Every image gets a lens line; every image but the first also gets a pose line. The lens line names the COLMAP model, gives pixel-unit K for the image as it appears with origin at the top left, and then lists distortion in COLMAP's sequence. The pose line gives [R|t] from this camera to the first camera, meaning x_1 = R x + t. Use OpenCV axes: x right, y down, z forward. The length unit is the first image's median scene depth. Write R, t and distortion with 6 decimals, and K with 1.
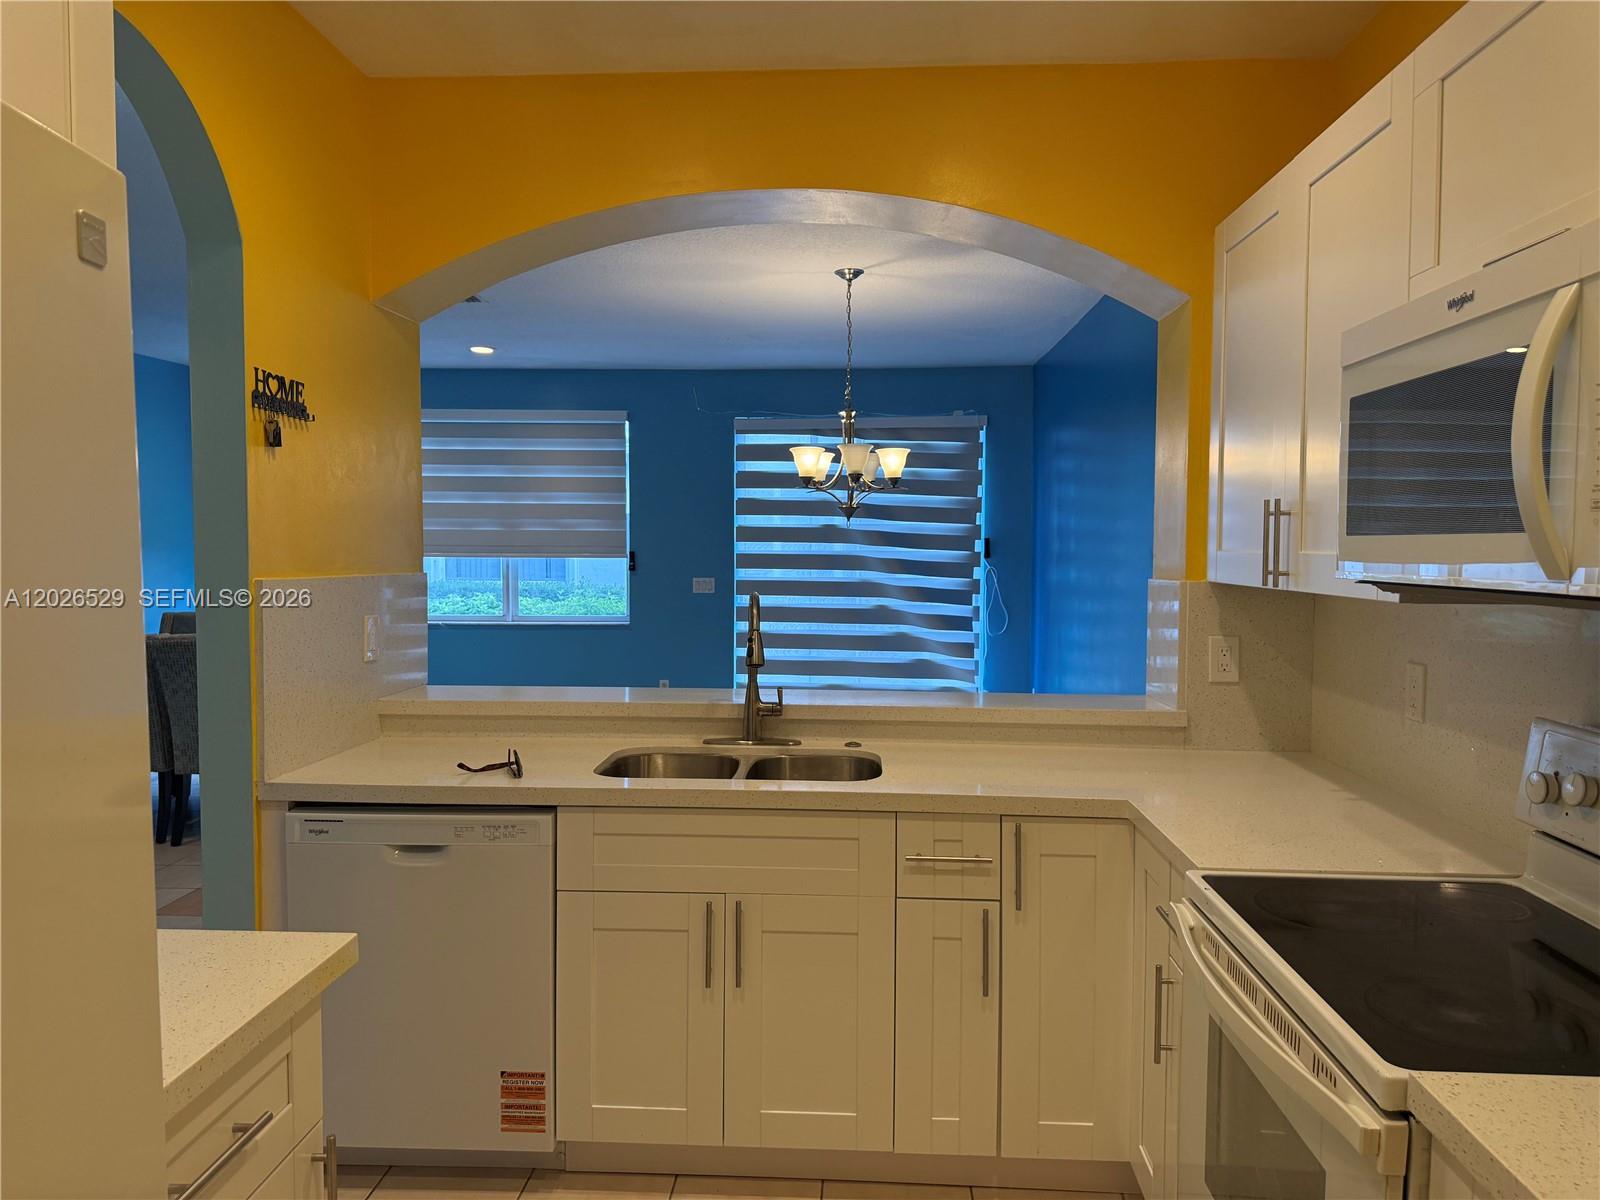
lens RADIAL K [[1136.8, 0, 802.7], [0, 1136.8, 600.7], [0, 0, 1]] dist [-0.000615, 0.000050]
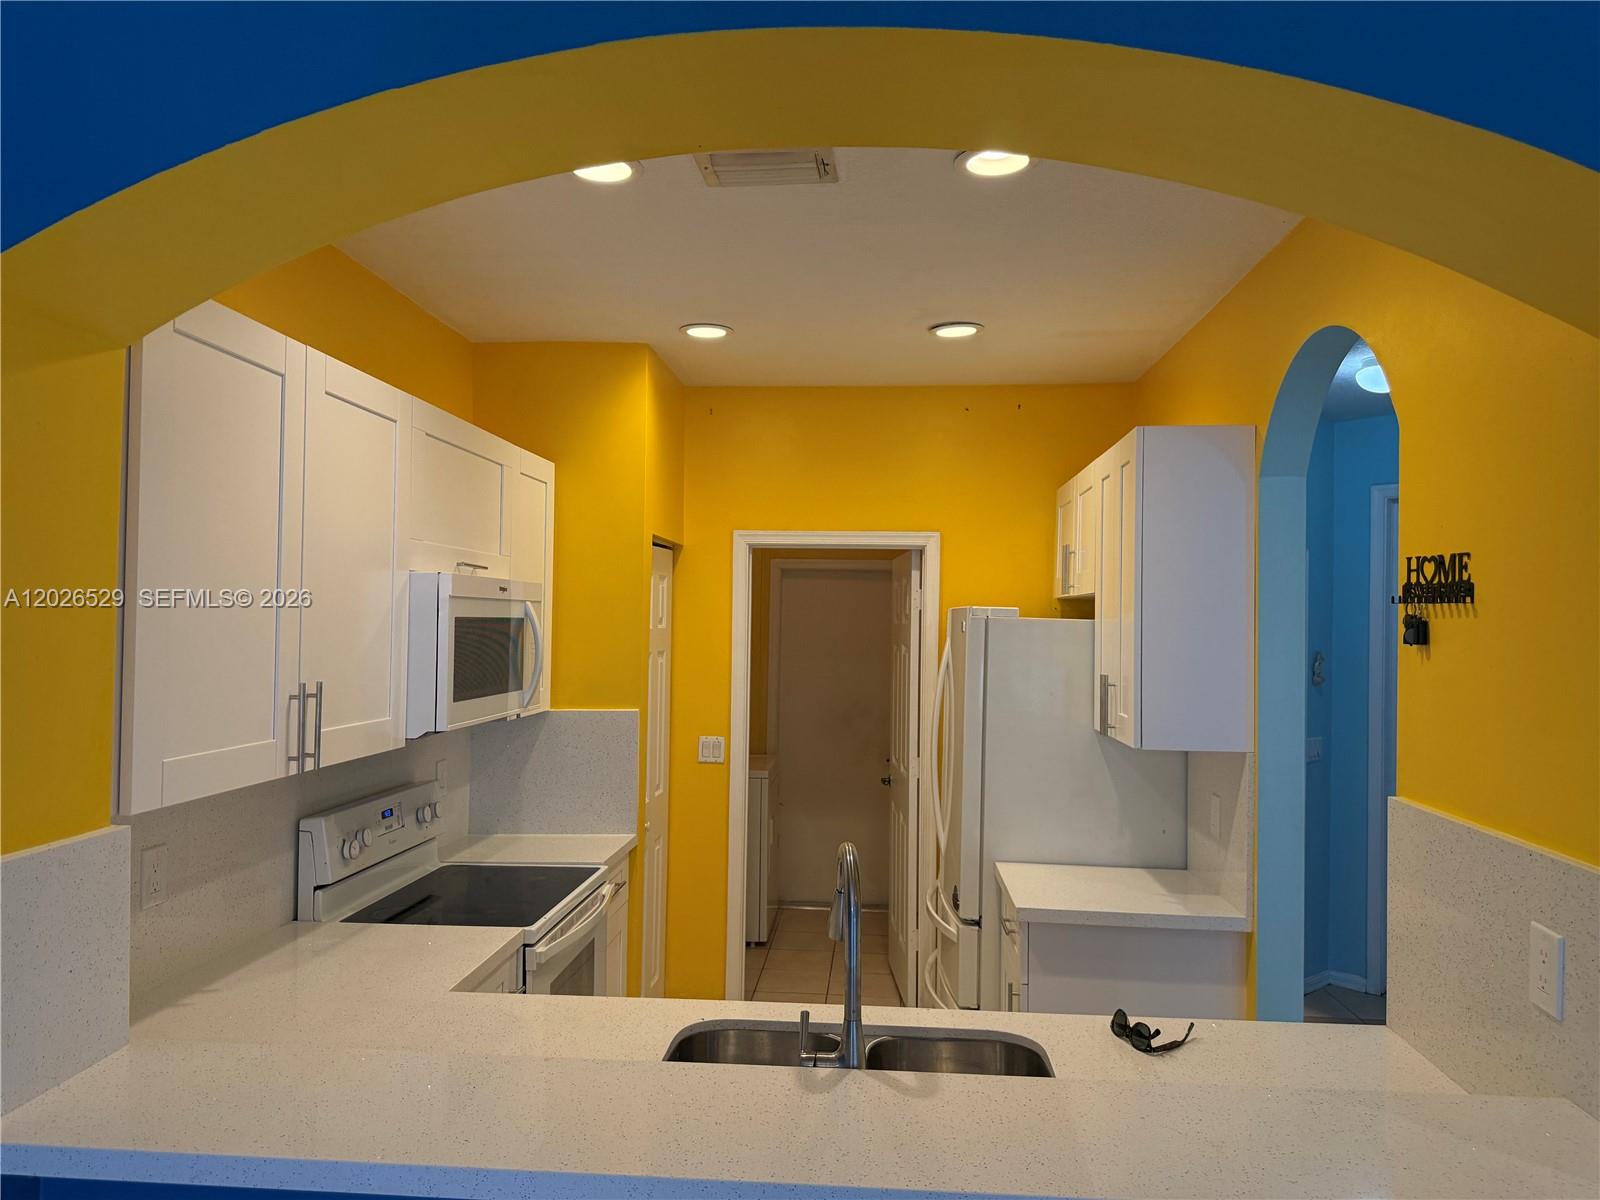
lens RADIAL K [[1136.8, 0, 799.4], [0, 1136.8, 601.1], [0, 0, 1]] dist [-0.000615, 0.000050]
pose [[-0.999622, -0.019392, 0.019503, -0.024943], [-0.018772, 0.999327, 0.031513, -0.184519], [-0.020101, 0.031135, -0.999313, 1.837563]]
